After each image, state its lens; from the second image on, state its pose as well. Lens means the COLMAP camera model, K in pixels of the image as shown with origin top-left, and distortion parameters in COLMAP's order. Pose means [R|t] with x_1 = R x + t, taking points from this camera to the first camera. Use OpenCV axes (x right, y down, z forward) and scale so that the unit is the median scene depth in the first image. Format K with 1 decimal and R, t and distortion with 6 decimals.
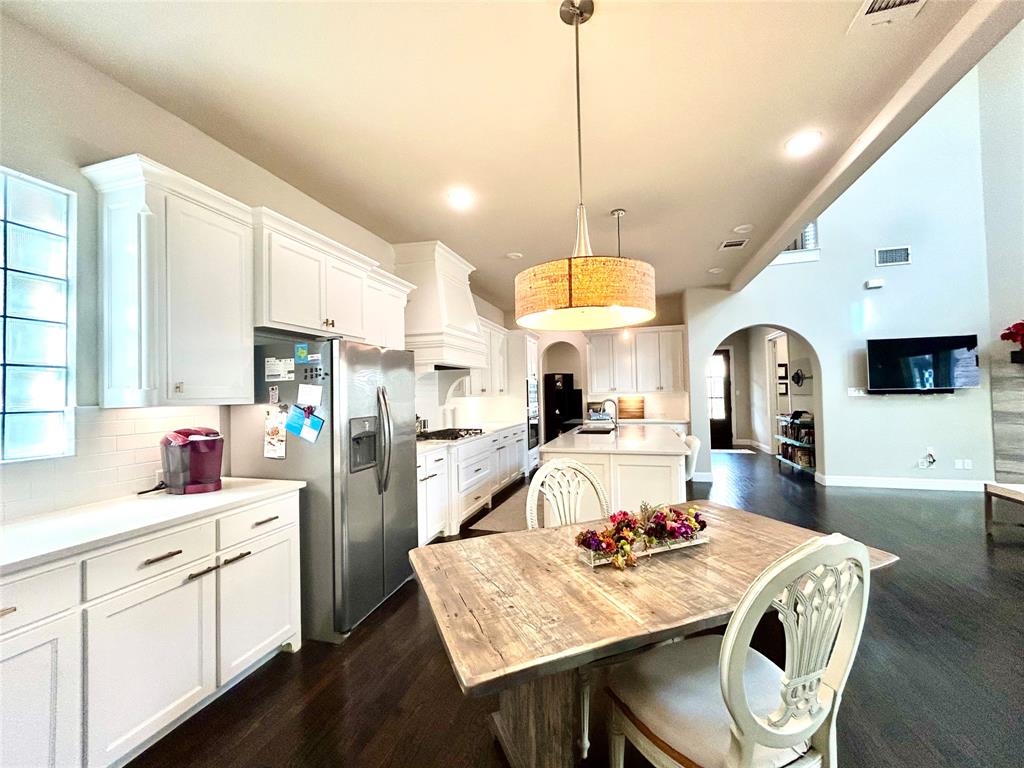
lens RADIAL K [[411.2, 0, 512.0], [0, 411.2, 384.0], [0, 0, 1]] dist [0.003025, 0.000235]
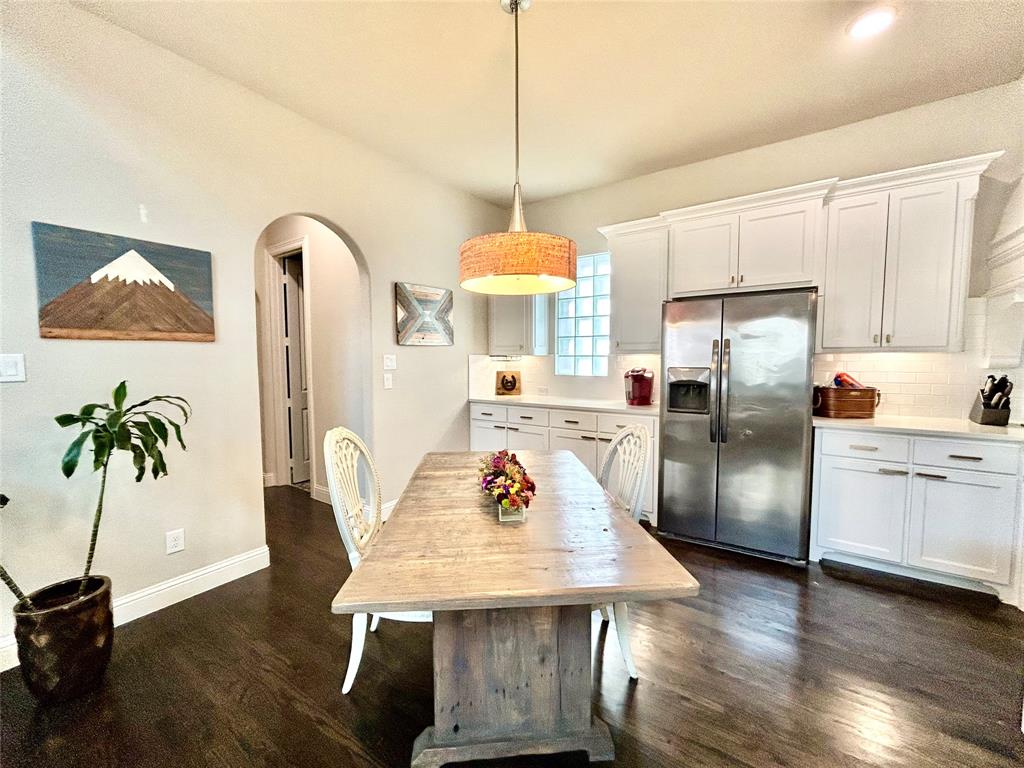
lens RADIAL K [[432.2, 0, 512.3], [0, 432.2, 372.2], [0, 0, 1]] dist [0.040391, 0.000020]
pose [[-0.320014, 0.063436, -0.945287, 0.472108], [0.028001, 0.997953, 0.057491, 0.004431], [0.946999, -0.008071, -0.321135, 0.473594]]
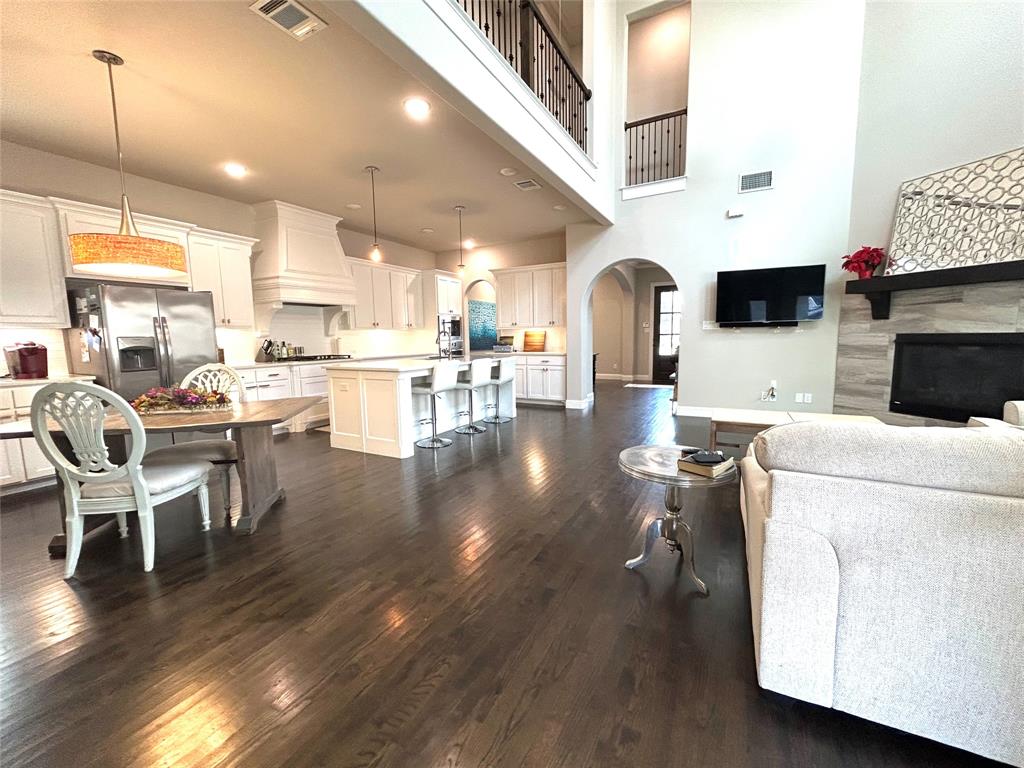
lens RADIAL K [[411.5, 0, 512.0], [0, 411.5, 384.0], [0, 0, 1]] dist [0.001996, 0.000333]
pose [[0.979233, 0.027771, -0.200825, 0.666220], [0.001753, 0.989377, 0.145362, 0.016660], [0.202729, -0.142696, 0.968782, -0.111687]]
